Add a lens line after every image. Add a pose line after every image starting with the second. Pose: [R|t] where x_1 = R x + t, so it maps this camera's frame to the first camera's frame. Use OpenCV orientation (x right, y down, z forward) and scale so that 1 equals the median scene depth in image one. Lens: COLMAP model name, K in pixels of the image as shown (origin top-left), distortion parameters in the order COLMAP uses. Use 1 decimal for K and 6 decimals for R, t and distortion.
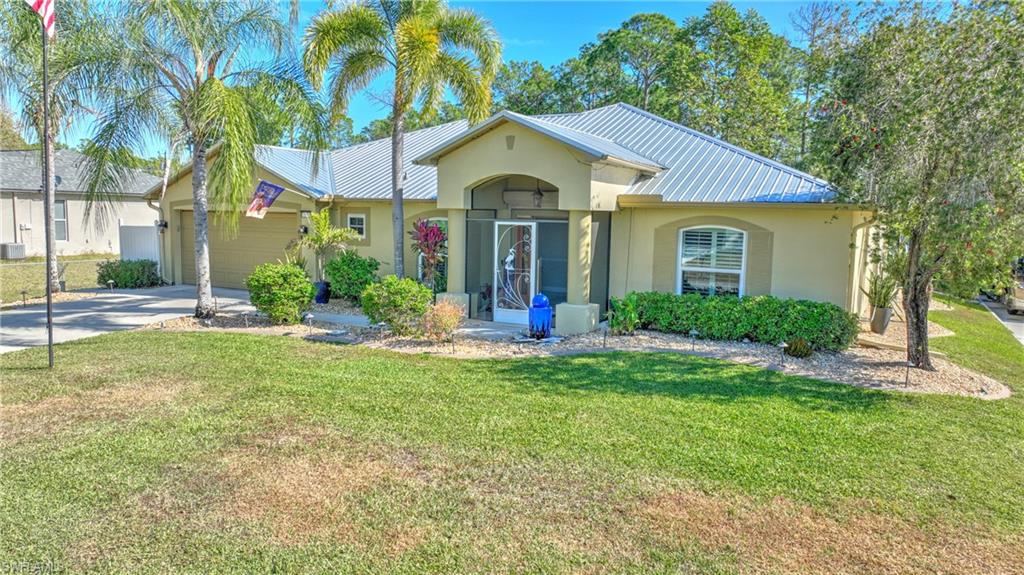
lens RADIAL K [[724.0, 0, 505.3], [0, 724.0, 278.8], [0, 0, 1]] dist [0.006090, 0.010311]
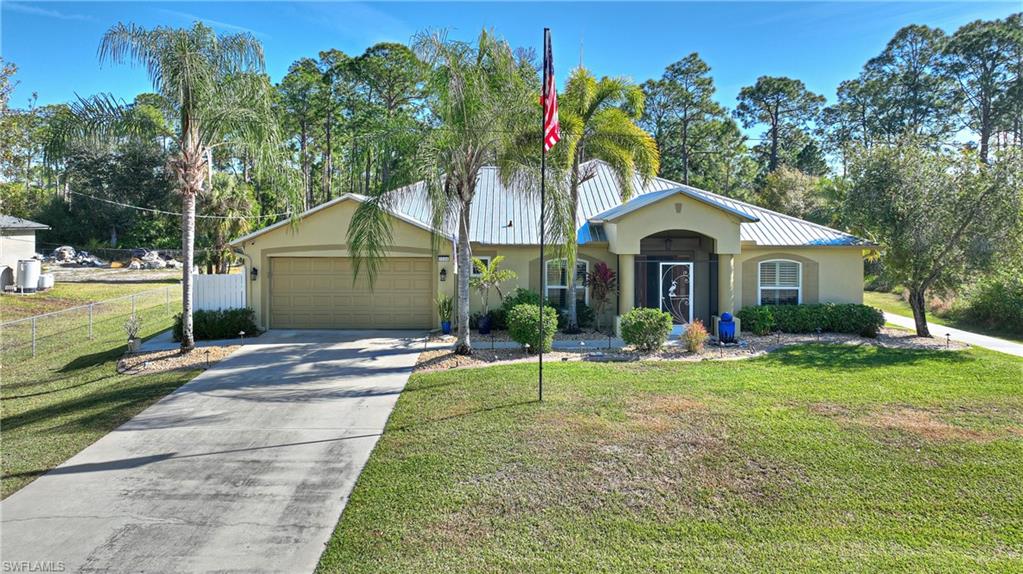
lens RADIAL K [[723.3, 0, 500.0], [0, 723.3, 228.7], [0, 0, 1]] dist [0.006090, 0.010311]
pose [[0.873377, -0.027005, 0.486296, -0.955180], [0.059451, 0.996906, -0.051412, -0.090748], [-0.483403, 0.073813, 0.872280, -0.069434]]
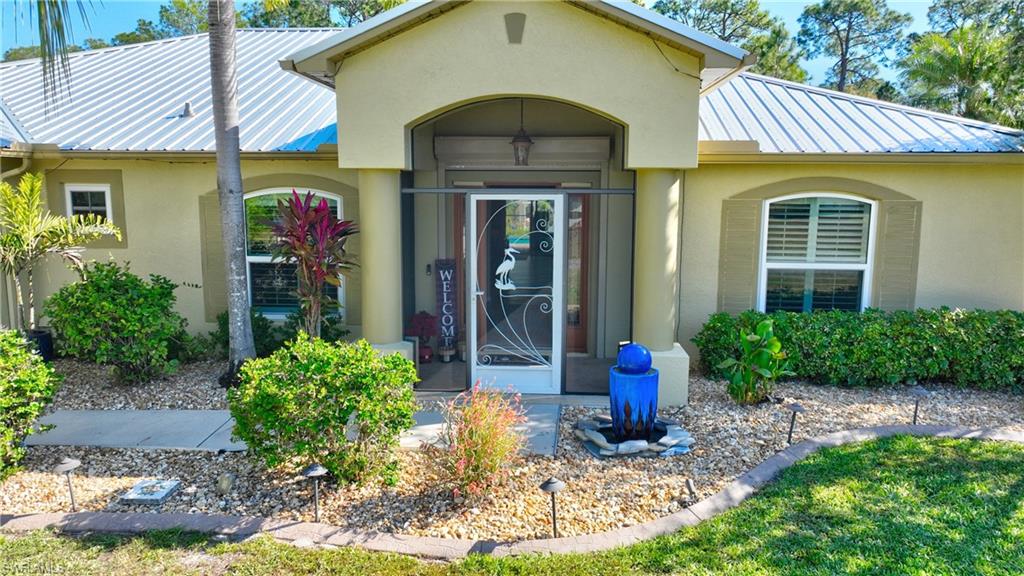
lens RADIAL K [[724.0, 0, 510.2], [0, 724.0, 290.8], [0, 0, 1]] dist [0.006090, 0.010311]
pose [[0.900838, -0.081064, 0.426520, -0.205636], [0.052803, 0.995578, 0.077695, -0.050753], [-0.430932, -0.047469, 0.901135, 0.537859]]
